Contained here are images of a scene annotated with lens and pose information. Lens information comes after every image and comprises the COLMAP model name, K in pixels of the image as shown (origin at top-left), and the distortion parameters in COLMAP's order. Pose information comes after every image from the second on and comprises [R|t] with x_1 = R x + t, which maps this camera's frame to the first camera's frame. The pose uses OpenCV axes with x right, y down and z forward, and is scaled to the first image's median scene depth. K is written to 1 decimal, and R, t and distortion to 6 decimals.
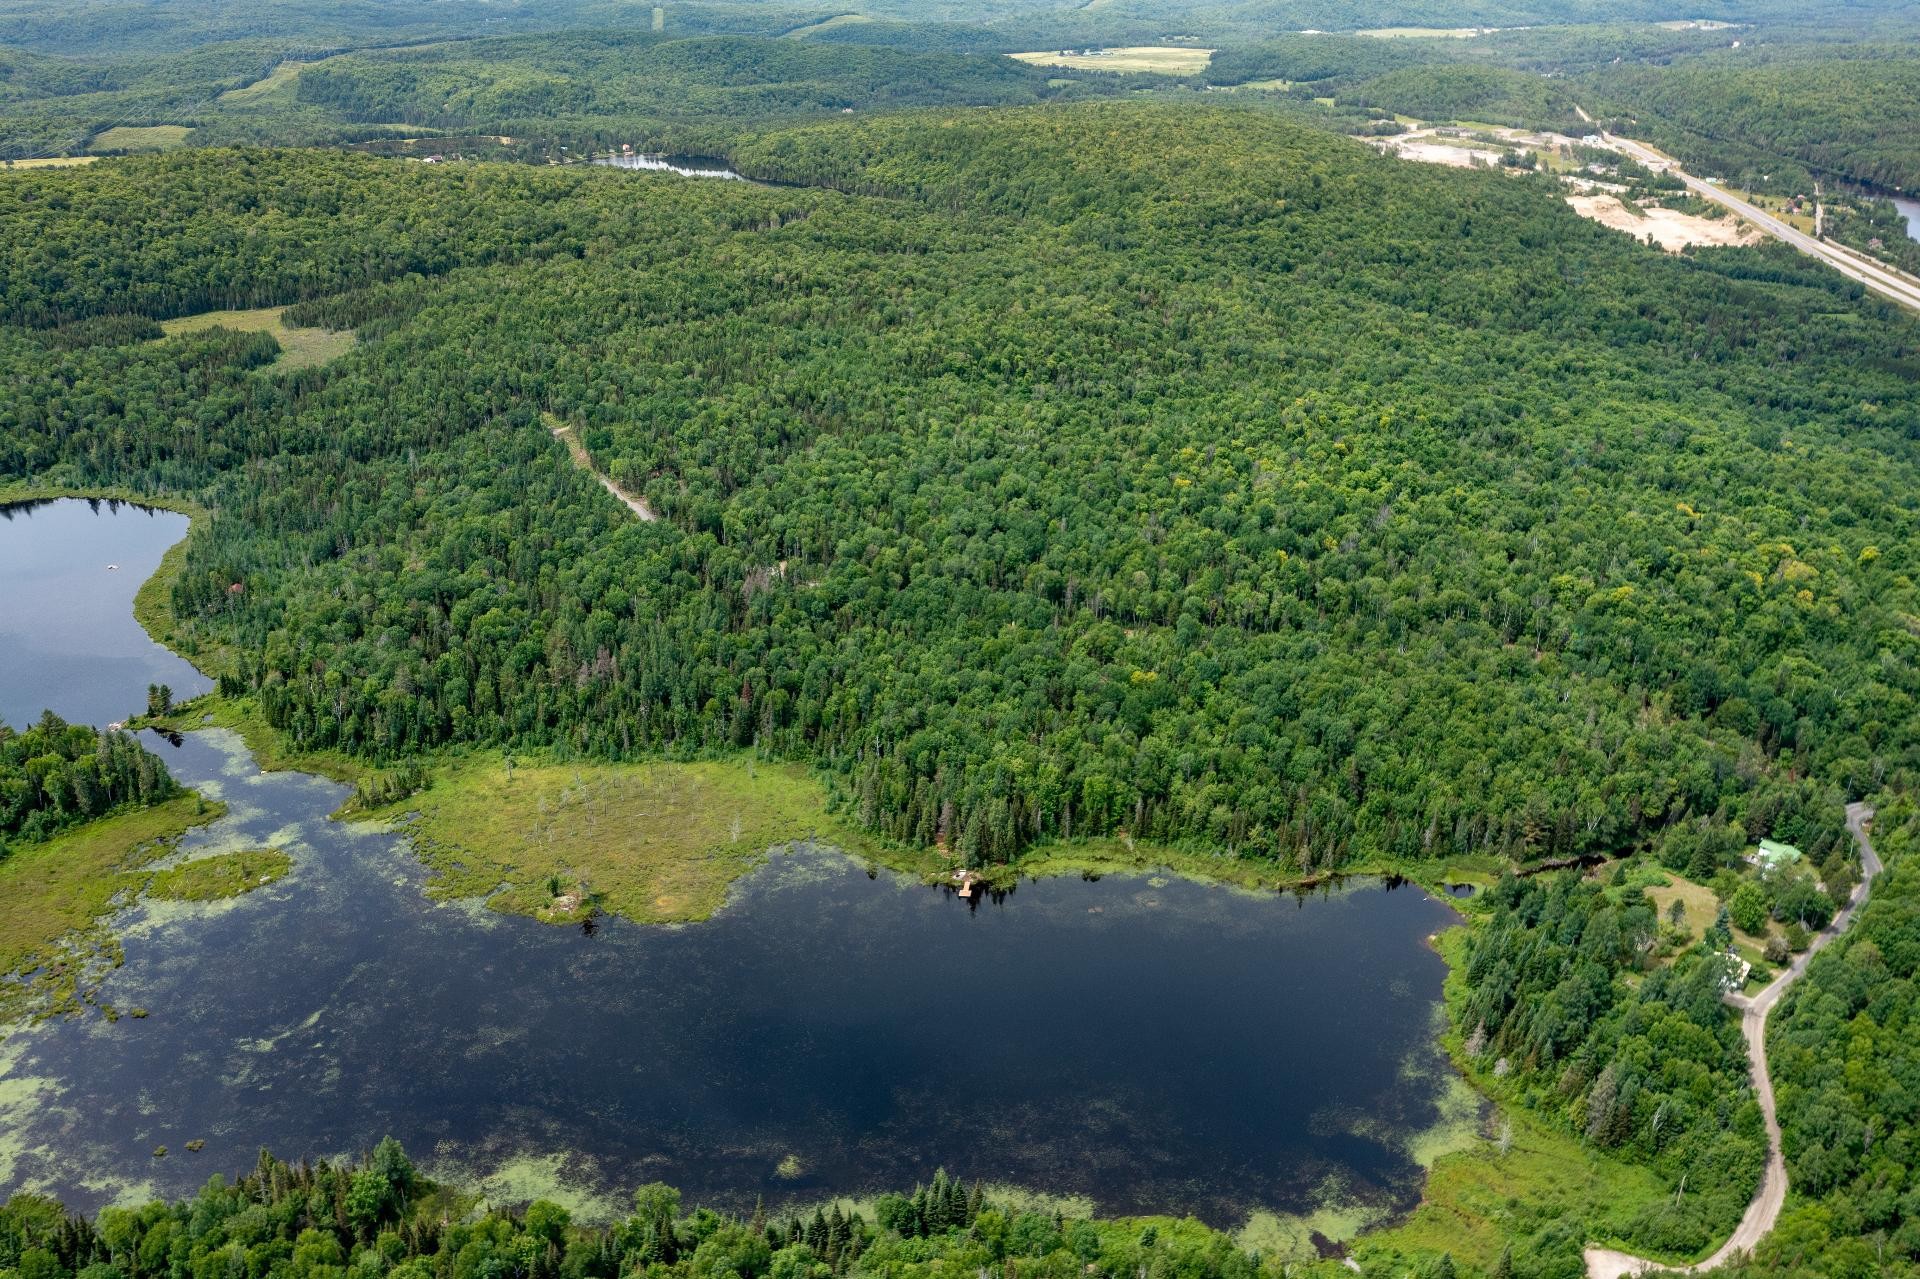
lens RADIAL K [[1539.5, 0, 955.3], [0, 1539.5, 640.6], [0, 0, 1]] dist [0.006835, 0.006945]
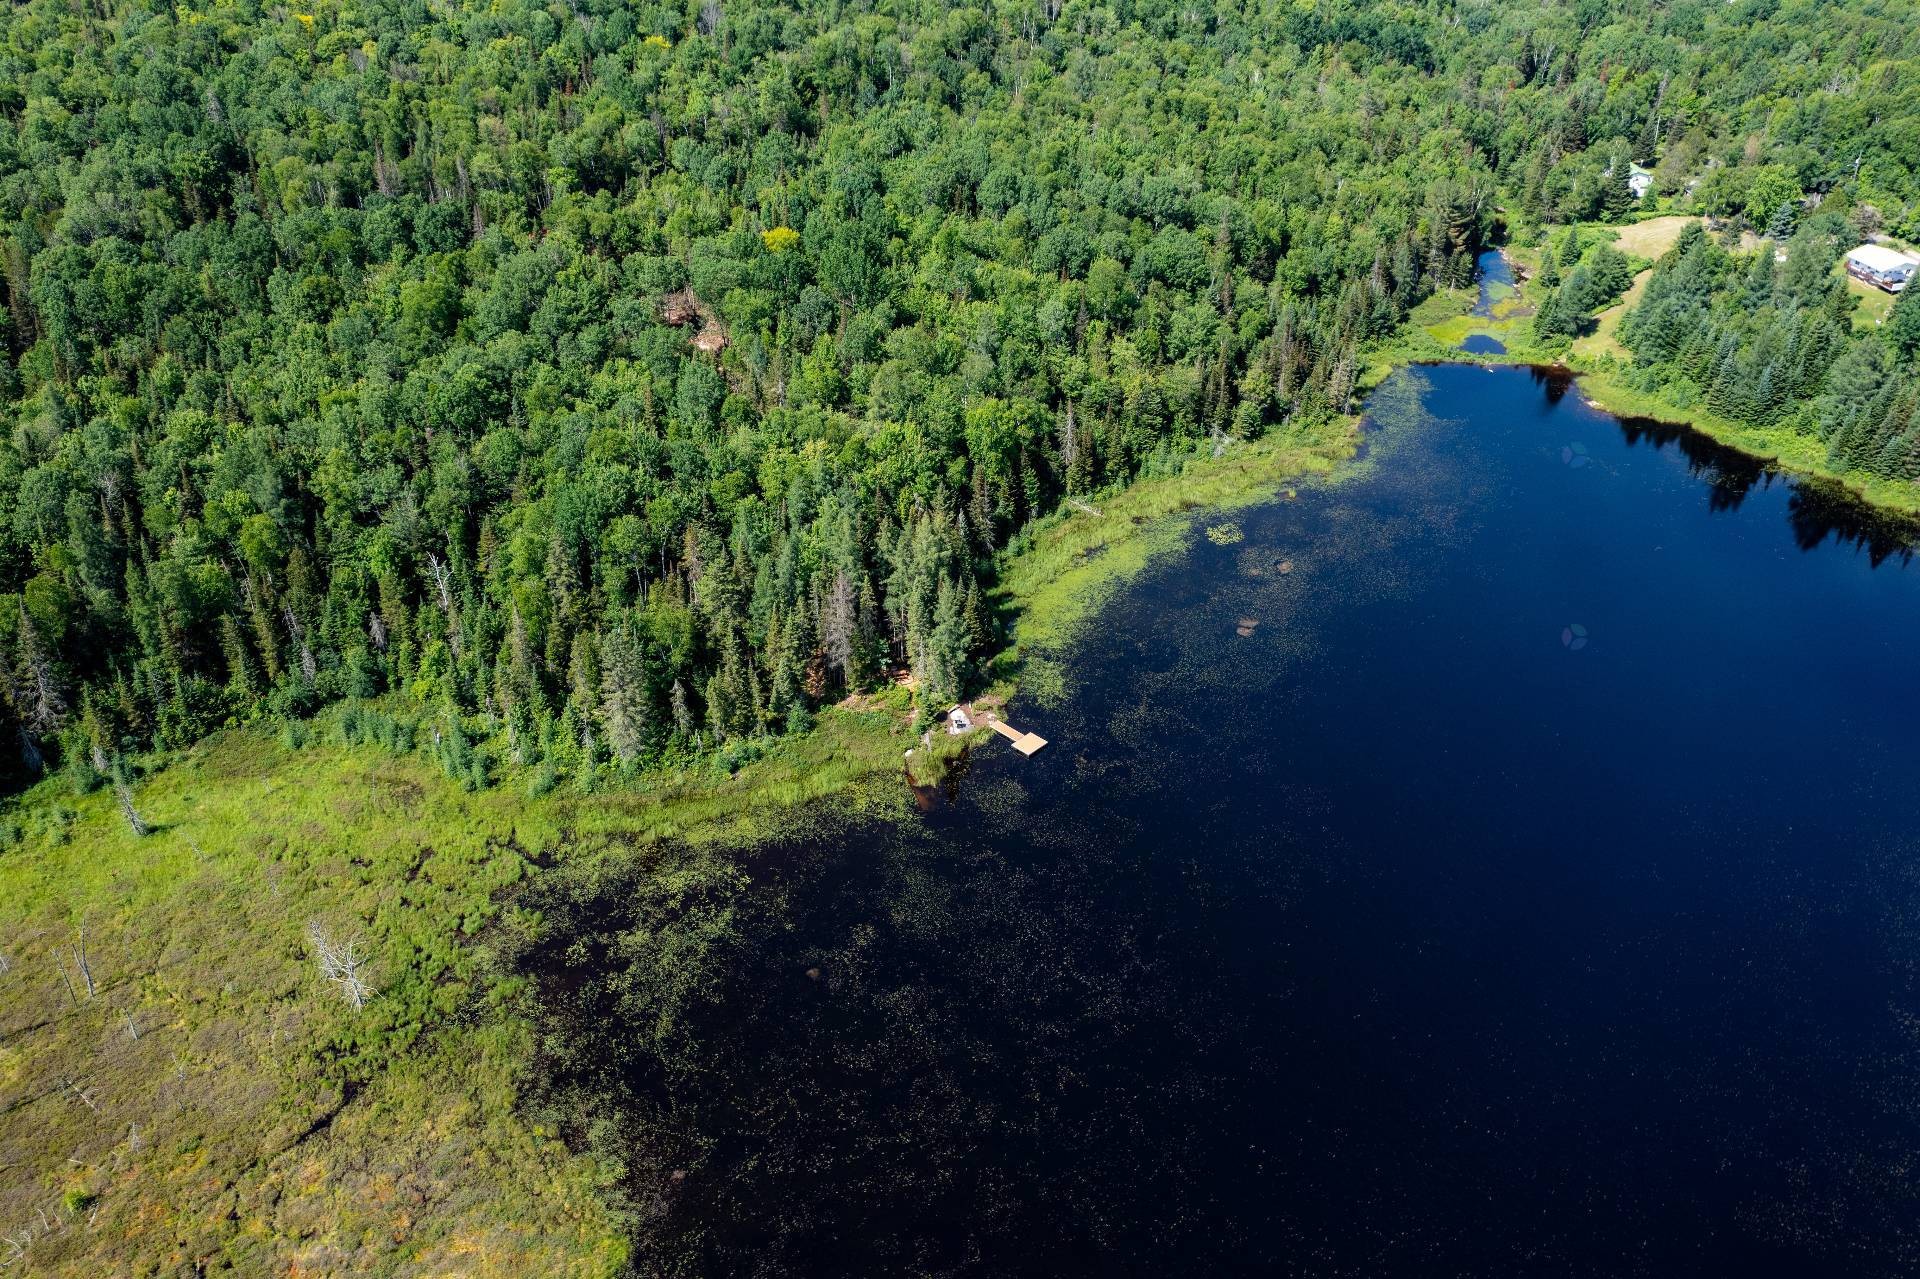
lens RADIAL K [[1539.5, 0, 958.2], [0, 1539.5, 642.9], [0, 0, 1]] dist [0.006835, 0.006945]
pose [[0.607051, -0.445288, 0.658185, -0.278555], [0.344389, 0.893853, 0.287093, 0.021610], [-0.716160, 0.052392, 0.695967, 0.801264]]
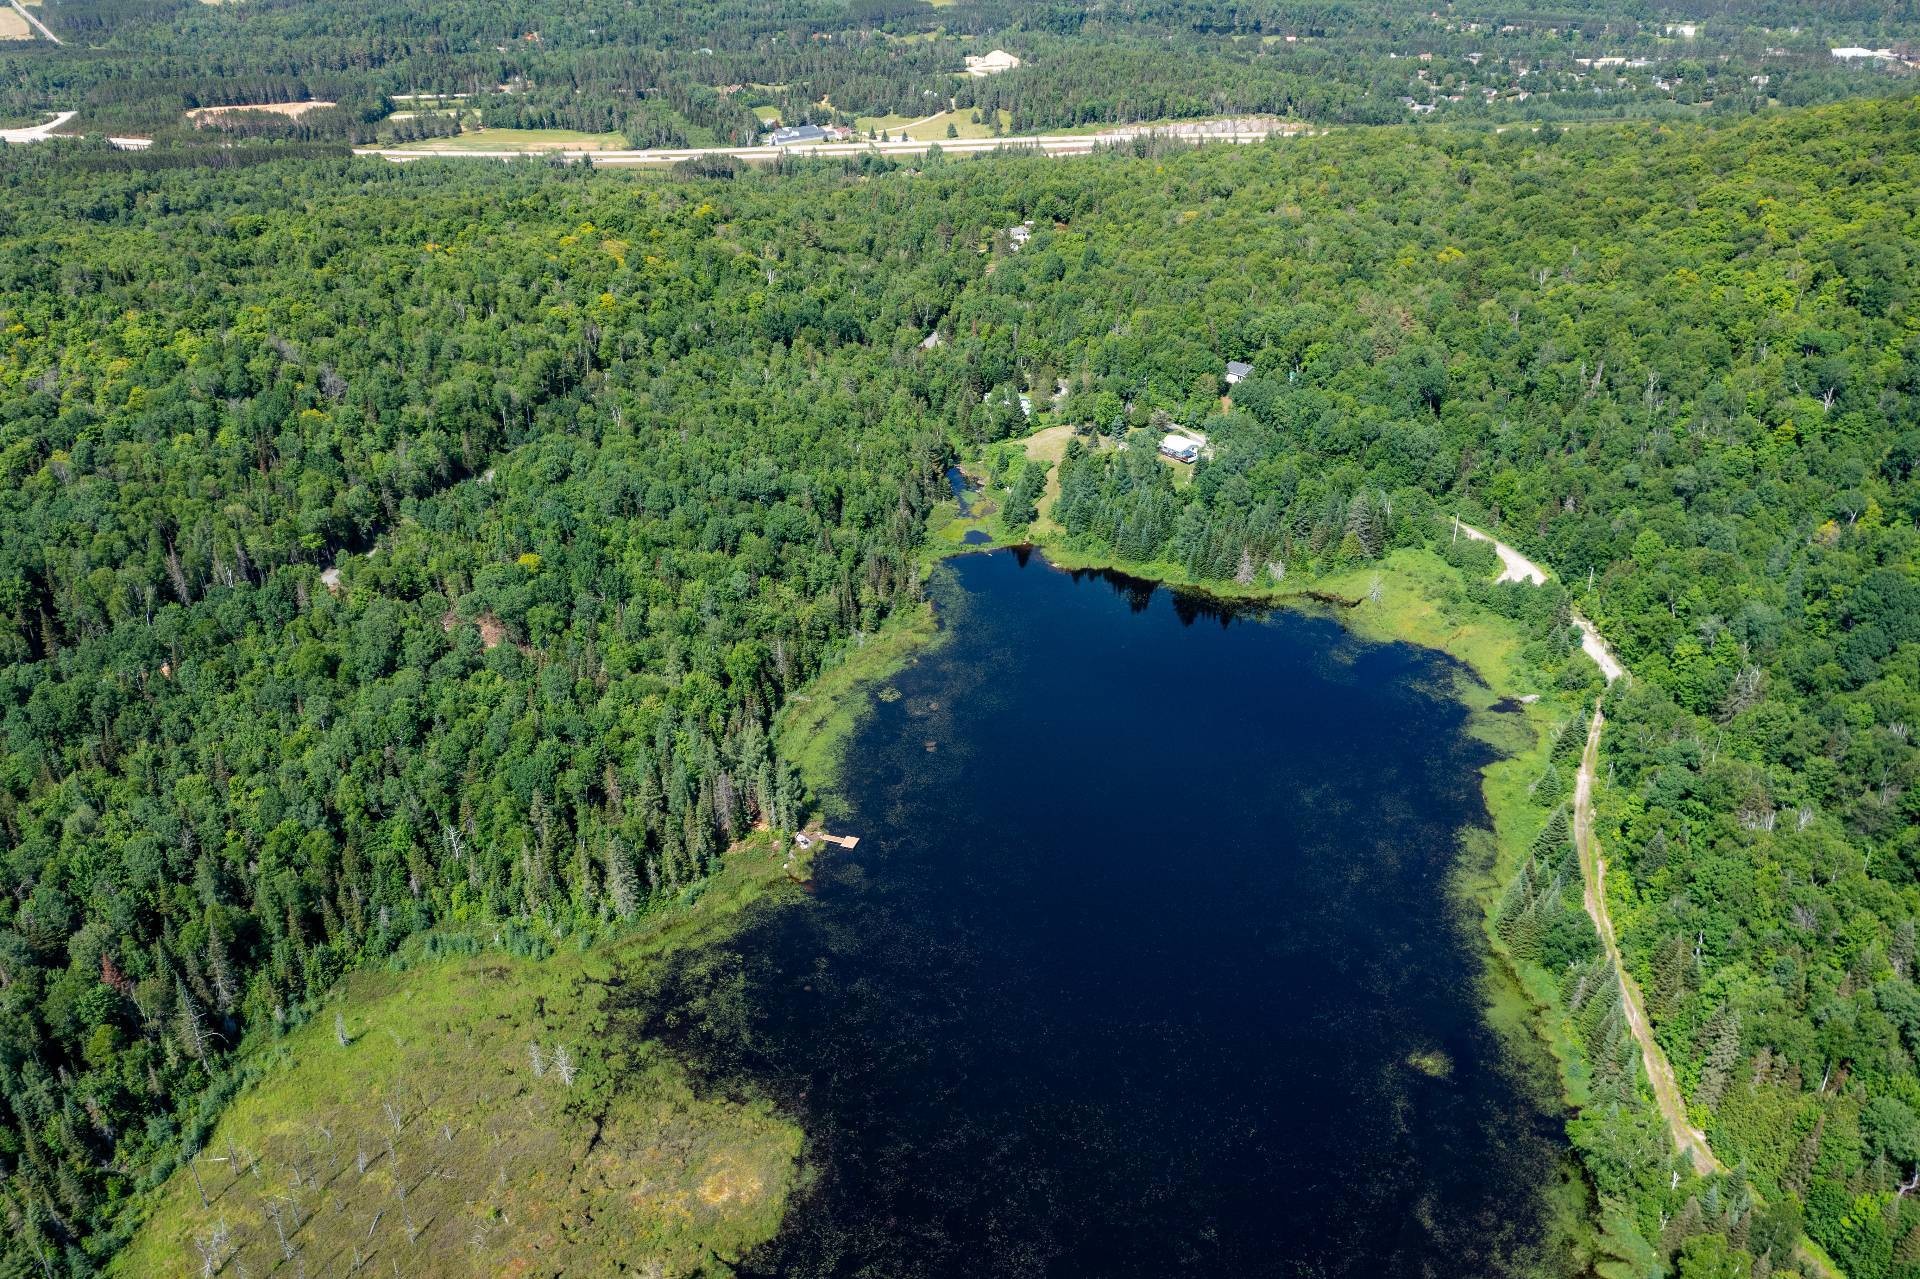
lens RADIAL K [[1539.5, 0, 957.2], [0, 1539.5, 635.3], [0, 0, 1]] dist [0.006835, 0.006945]
pose [[0.203888, -0.475327, 0.855859, -0.571273], [0.424985, 0.830528, 0.360016, -0.149848], [-0.881939, 0.290325, 0.371341, 0.739485]]
